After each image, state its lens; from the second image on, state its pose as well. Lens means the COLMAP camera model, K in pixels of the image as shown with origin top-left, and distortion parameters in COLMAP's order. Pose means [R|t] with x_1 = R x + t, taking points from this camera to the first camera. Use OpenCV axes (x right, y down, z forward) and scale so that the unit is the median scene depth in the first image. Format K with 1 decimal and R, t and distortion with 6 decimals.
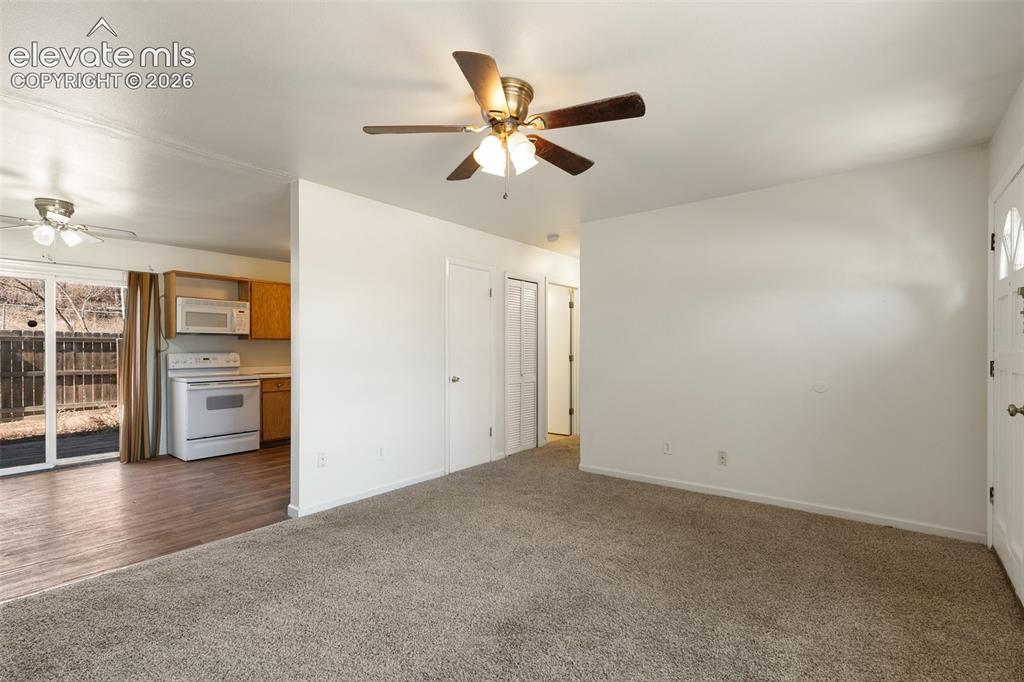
lens RADIAL K [[464.9, 0, 510.5], [0, 464.9, 352.2], [0, 0, 1]] dist [0.001200, 0.000146]
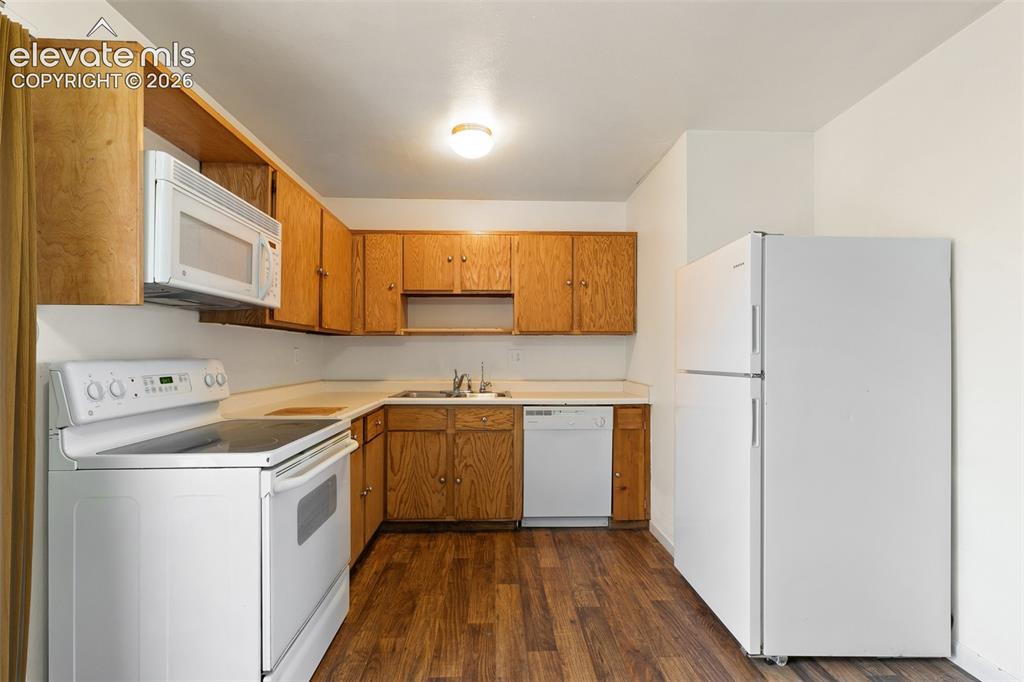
lens RADIAL K [[460.0, 0, 507.2], [0, 460.0, 345.6], [0, 0, 1]] dist [0.003332, -0.000031]
pose [[0.759824, 0.012704, 0.650004, -0.679797], [0.003027, 0.999729, -0.023078, -0.000227], [-0.650121, 0.019503, 0.759580, 0.618217]]
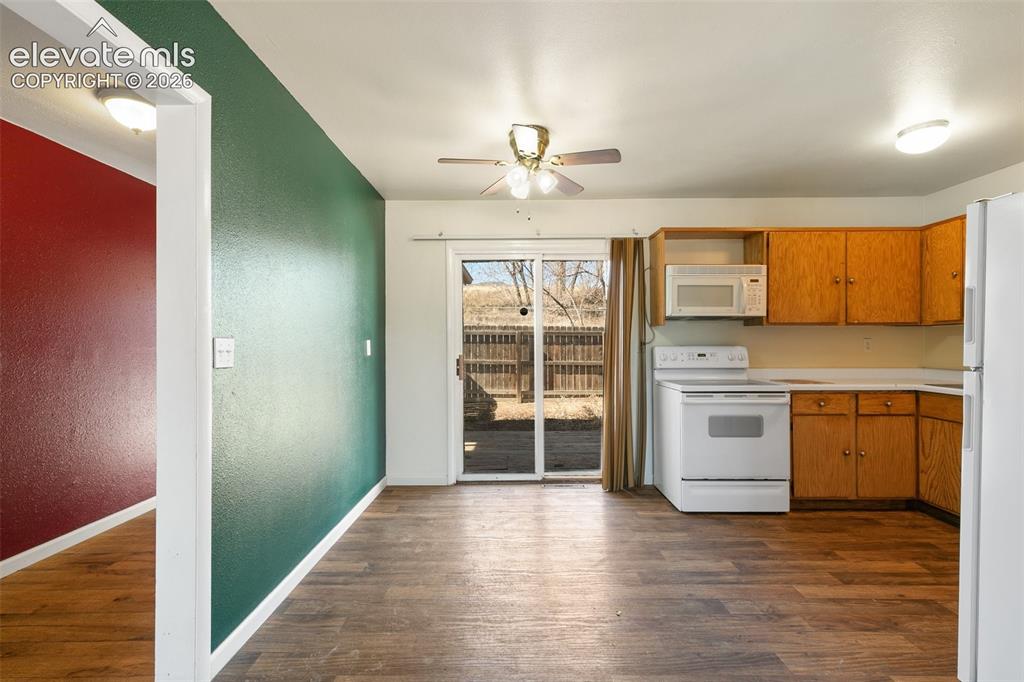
lens RADIAL K [[457.5, 0, 510.0], [0, 457.5, 338.2], [0, 0, 1]] dist [0.001356, 0.000206]
pose [[0.616660, -0.008113, -0.787188, -0.300586], [-0.004450, 0.999895, -0.013791, 0.000546], [0.787217, 0.012008, 0.616559, 0.367828]]
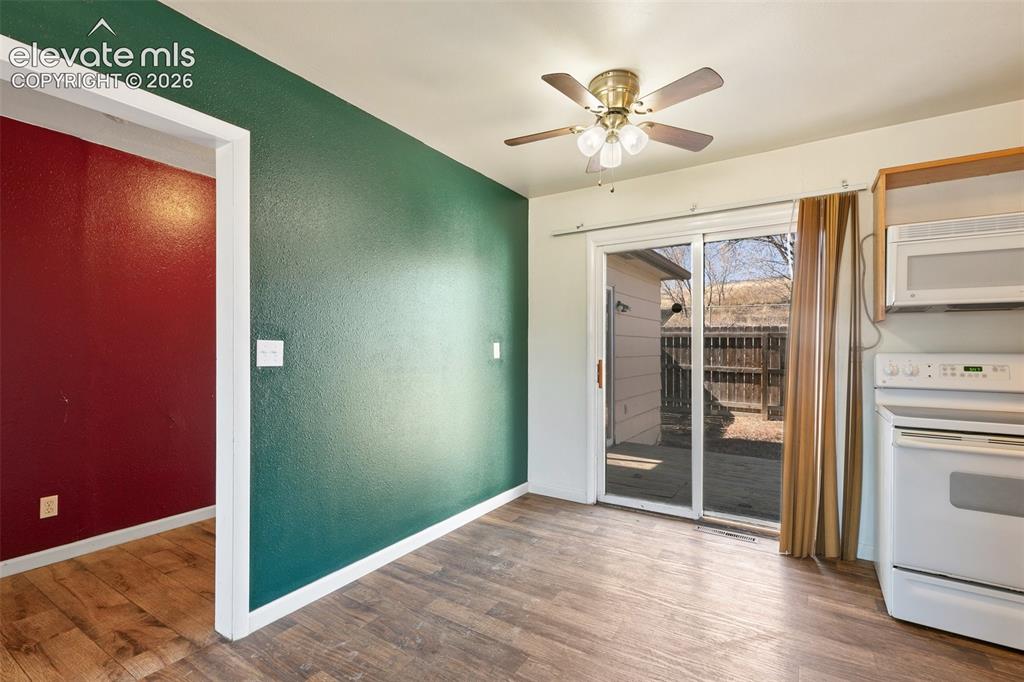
lens RADIAL K [[461.2, 0, 508.9], [0, 461.2, 347.3], [0, 0, 1]] dist [0.003490, 0.000246]
pose [[0.097249, 0.003523, -0.995254, -0.288796], [-0.010474, 0.999942, 0.002516, -0.000731], [0.995205, 0.010180, 0.097280, 0.553509]]
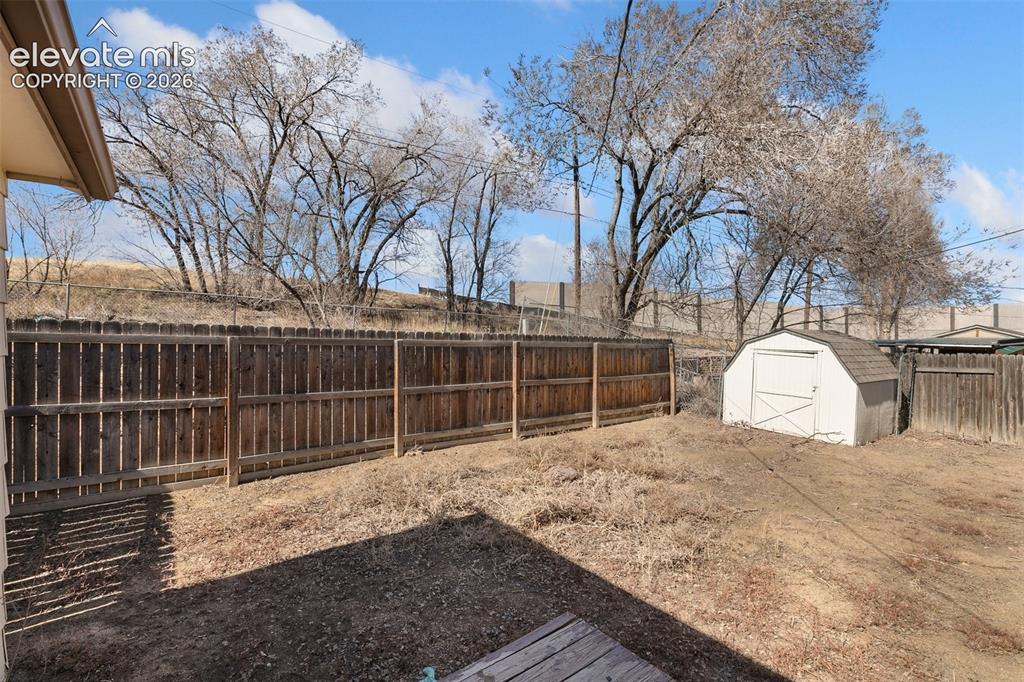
lens RADIAL K [[453.9, 0, 505.3], [0, 453.9, 343.7], [0, 0, 1]] dist [0.001621, -0.000332]
pose [[0.969378, 0.005662, -0.245509, -1.064565], [-0.008045, 0.999930, -0.008706, -0.039072], [0.245442, 0.010414, 0.969355, 0.847234]]
